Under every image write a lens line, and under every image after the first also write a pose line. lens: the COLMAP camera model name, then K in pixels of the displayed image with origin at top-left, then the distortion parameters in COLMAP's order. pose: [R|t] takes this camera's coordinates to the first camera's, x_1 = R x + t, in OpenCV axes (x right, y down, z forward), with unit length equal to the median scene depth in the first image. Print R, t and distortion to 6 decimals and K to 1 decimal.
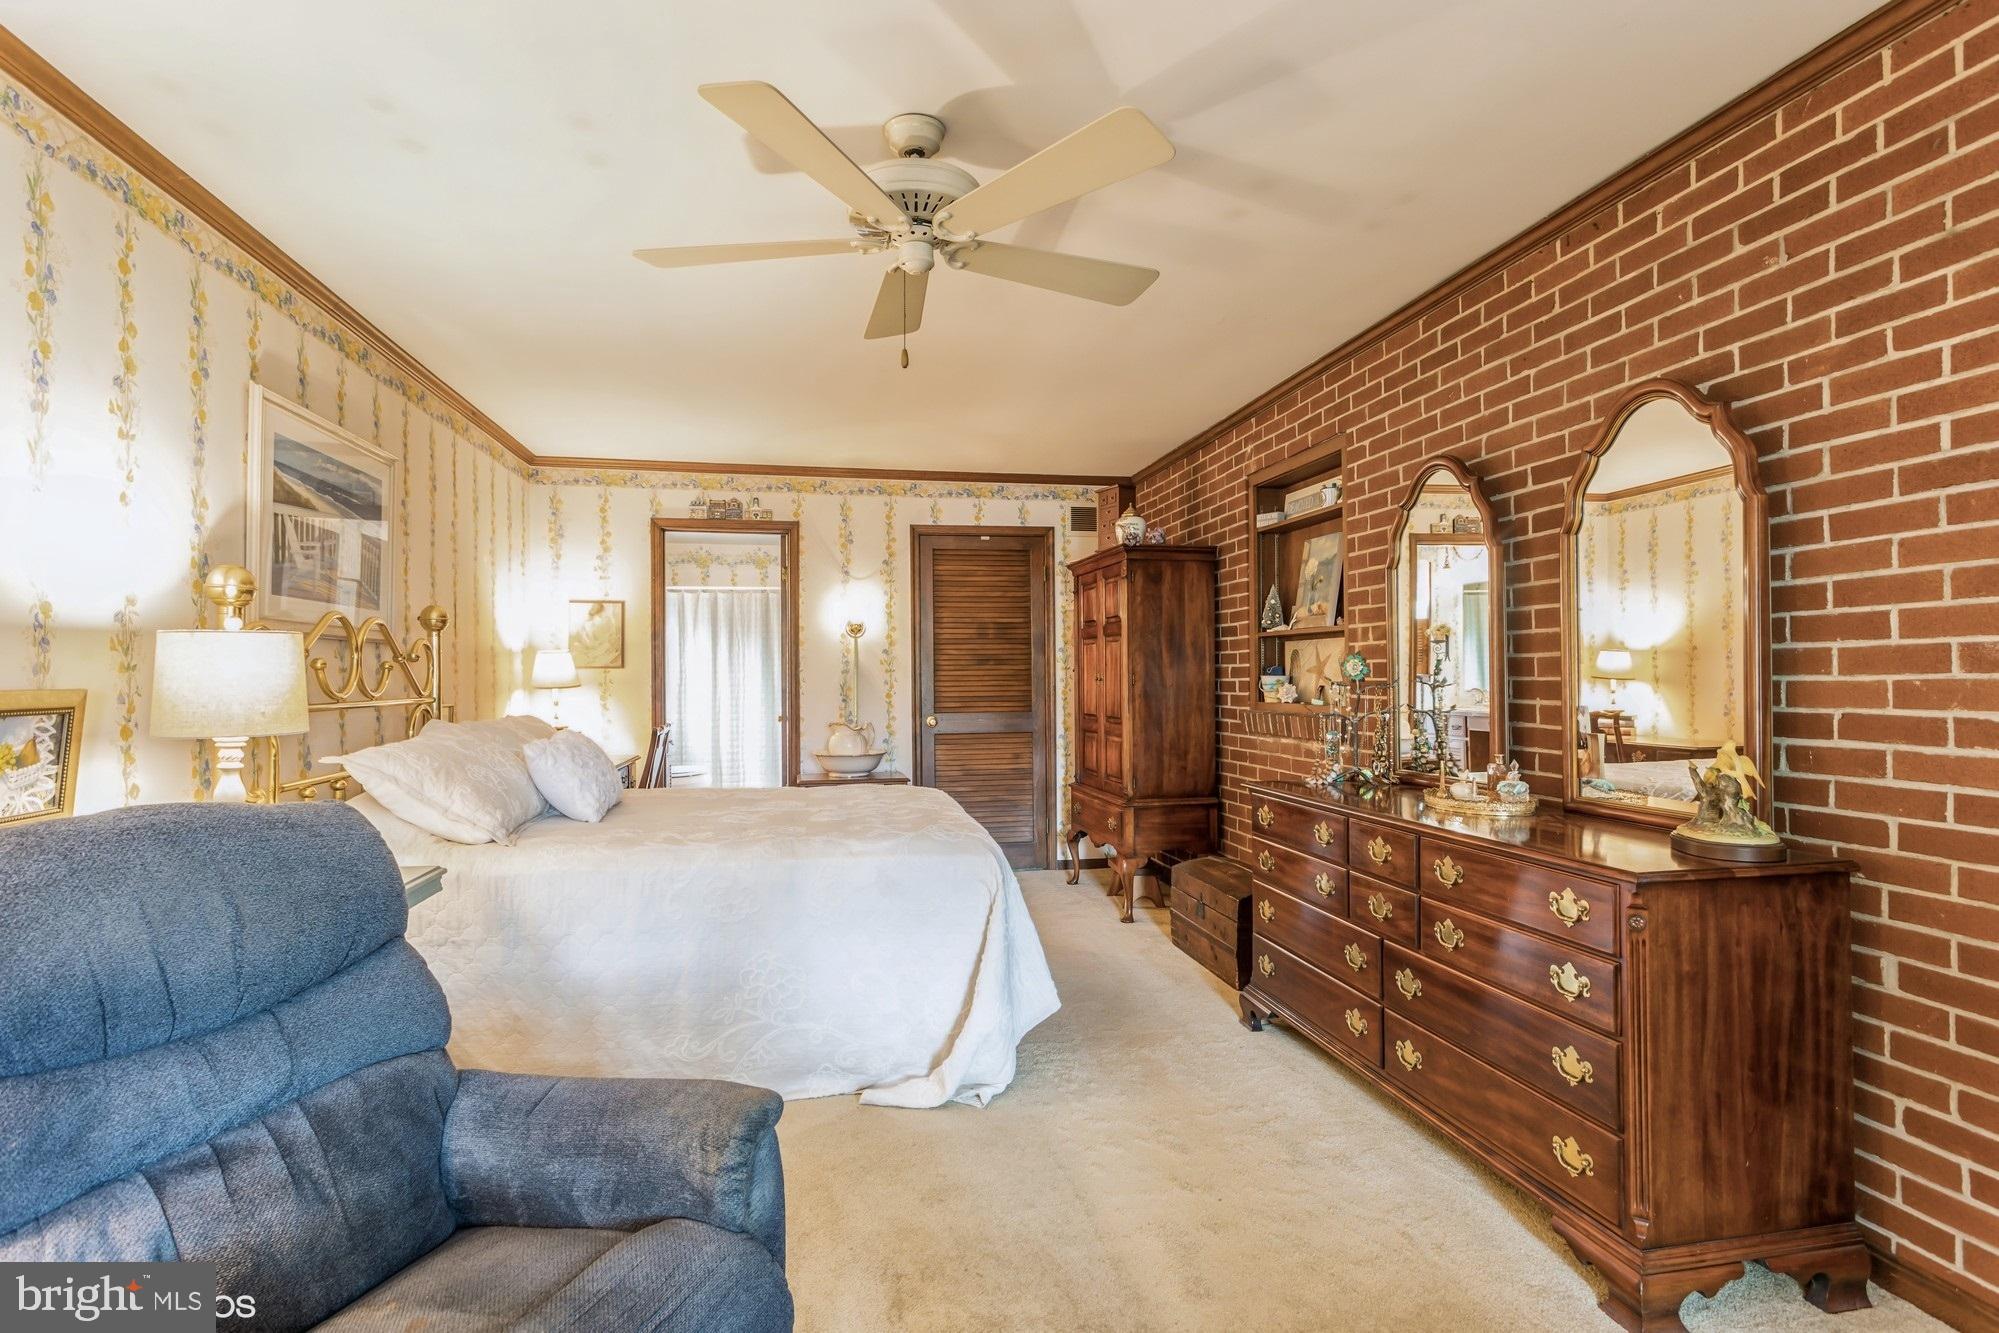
lens RADIAL K [[1023.6, 0, 1003.1], [0, 1023.6, 669.9], [0, 0, 1]] dist [0.000140, 0.000114]
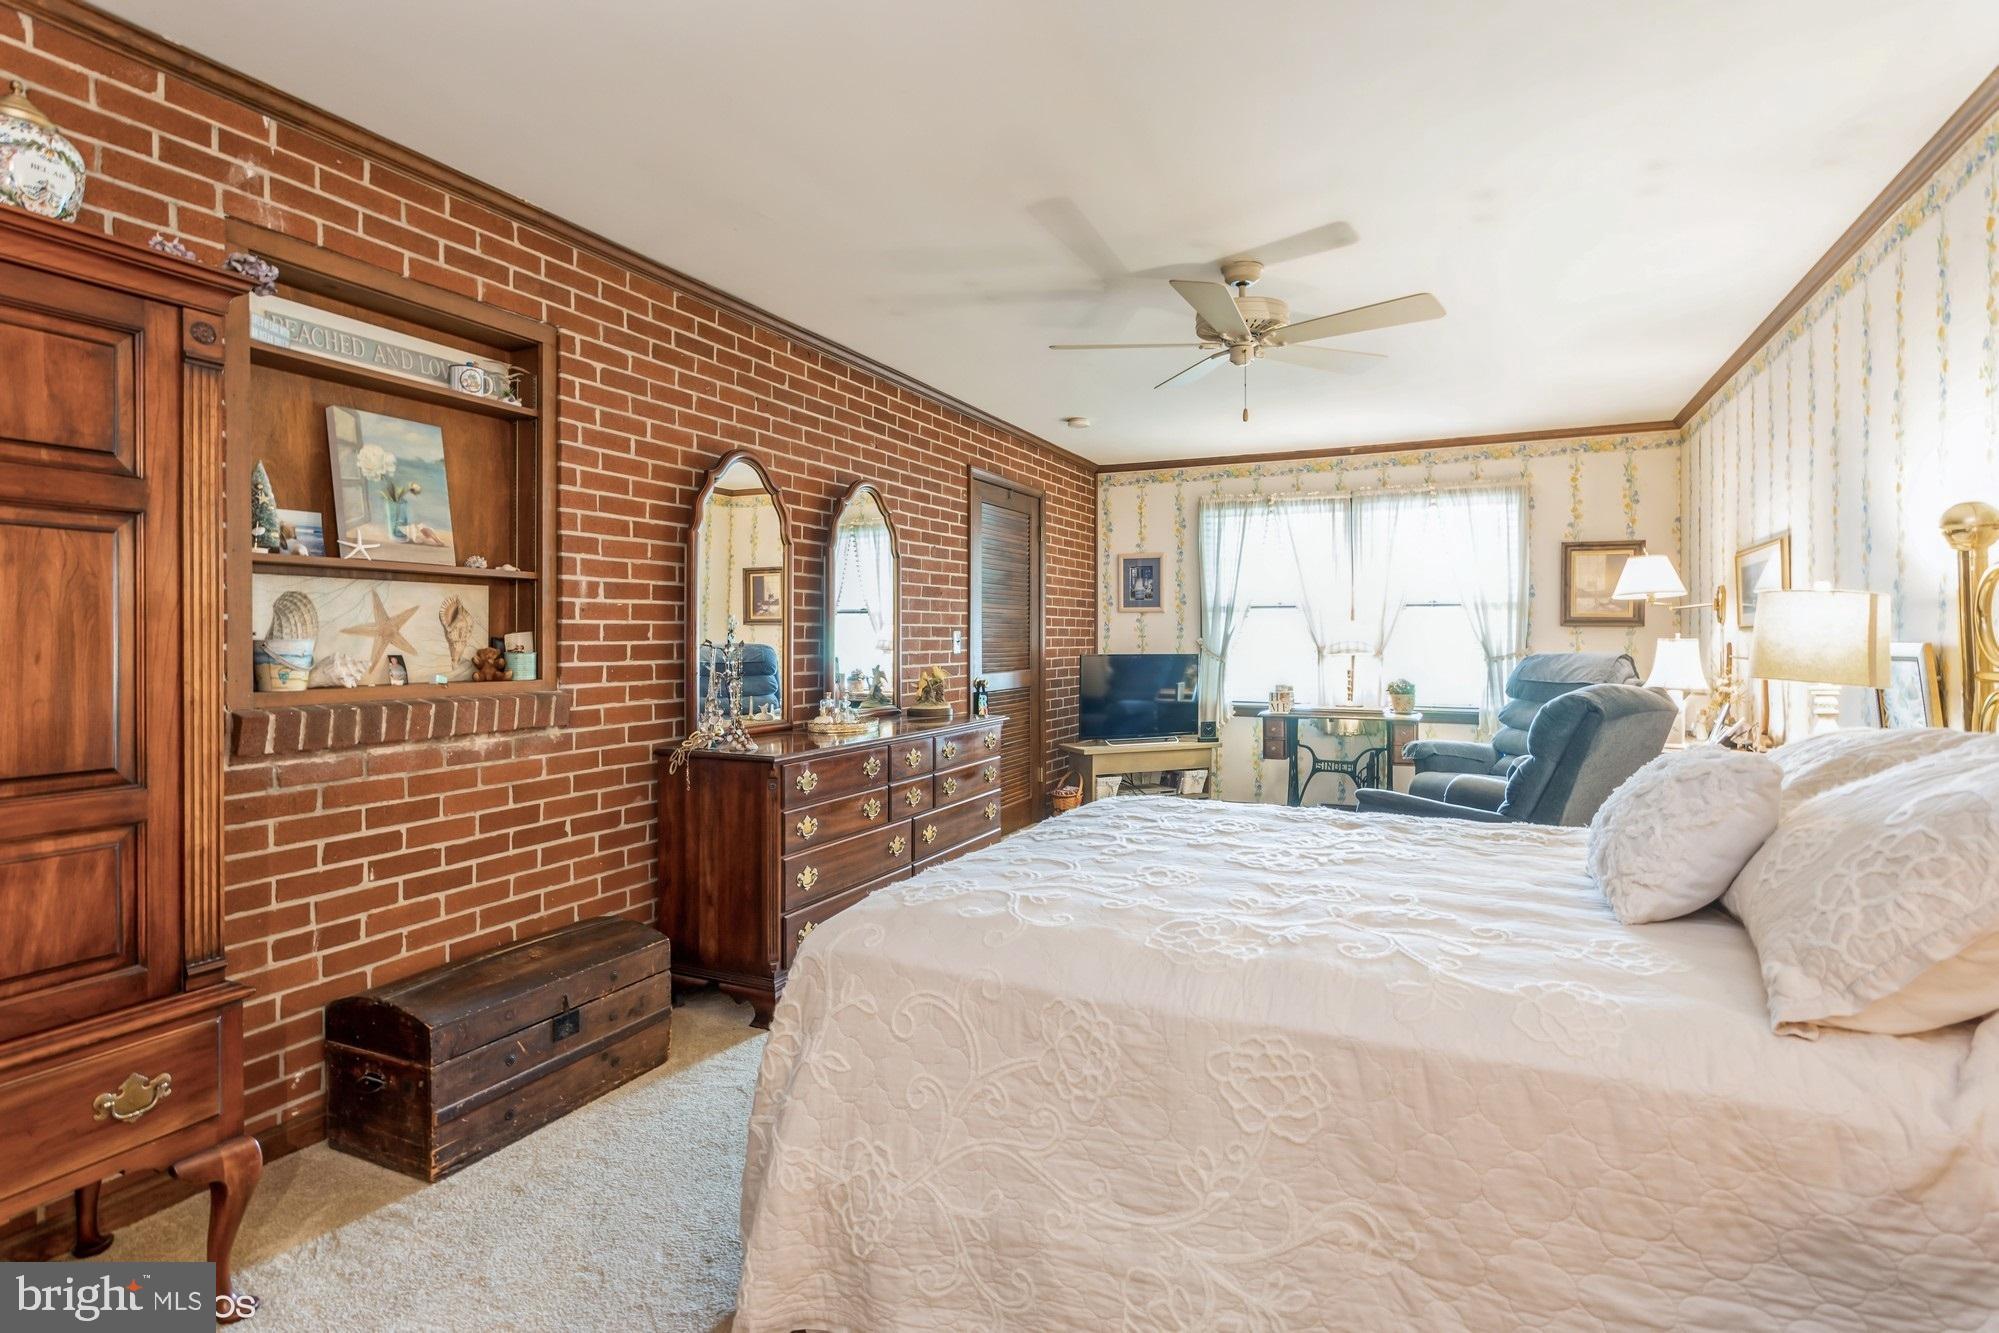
lens RADIAL K [[1023.6, 0, 1000.8], [0, 1023.6, 646.7], [0, 0, 1]] dist [0.000140, 0.000114]
pose [[-0.811488, 0.000852, 0.584369, -0.557747], [0.001970, 0.999997, 0.001278, 0.015577], [-0.584366, 0.002188, -0.811487, 2.010916]]
